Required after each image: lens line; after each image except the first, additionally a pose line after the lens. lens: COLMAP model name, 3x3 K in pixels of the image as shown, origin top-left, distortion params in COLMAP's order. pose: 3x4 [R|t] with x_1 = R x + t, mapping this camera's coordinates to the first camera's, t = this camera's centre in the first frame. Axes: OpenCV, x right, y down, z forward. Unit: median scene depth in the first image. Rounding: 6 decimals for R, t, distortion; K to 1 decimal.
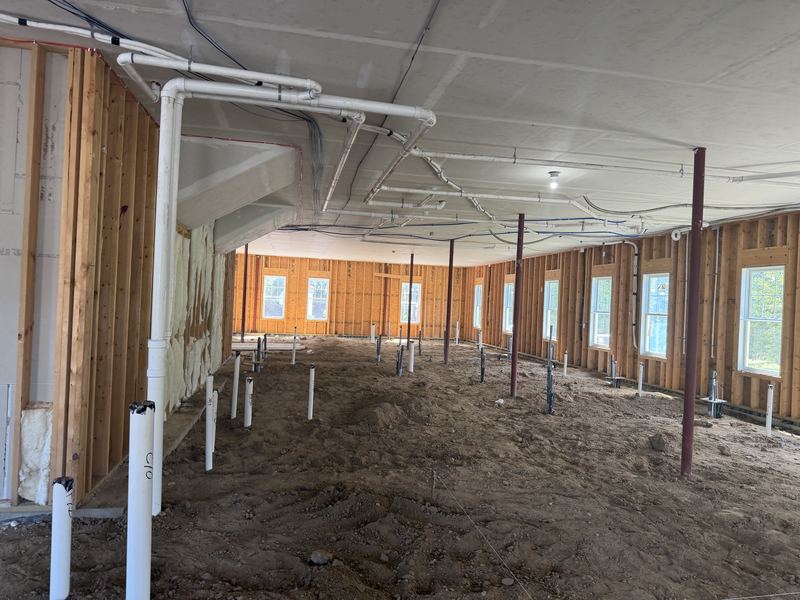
lens RADIAL K [[578.4, 0, 400.0], [0, 578.4, 300.0], [0, 0, 1]] dist [0.010591, -0.002862]
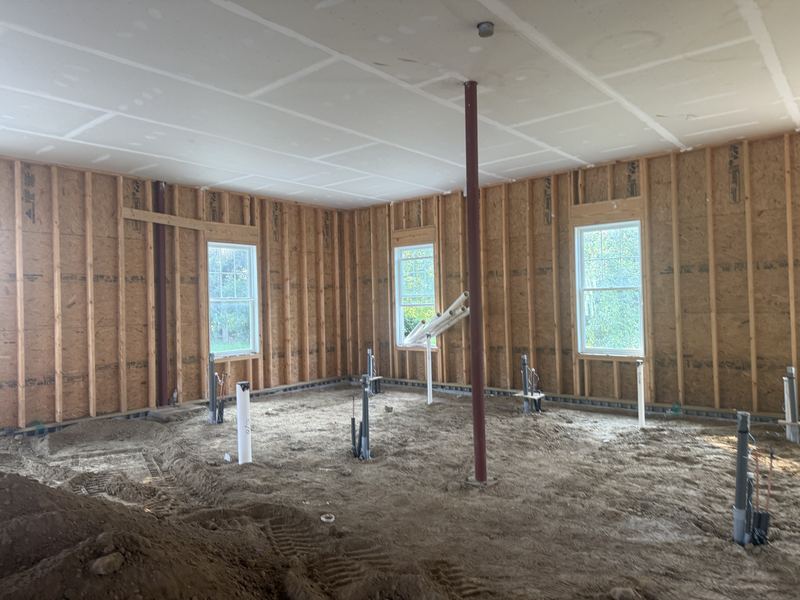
lens RADIAL K [[578.4, 0, 400.0], [0, 578.4, 300.0], [0, 0, 1]] dist [0.010591, -0.002862]
pose [[0.790104, -0.071085, 0.608837, -0.102281], [0.059970, 0.997452, 0.038634, -0.000935], [-0.610032, 0.005987, 0.792354, 0.564169]]
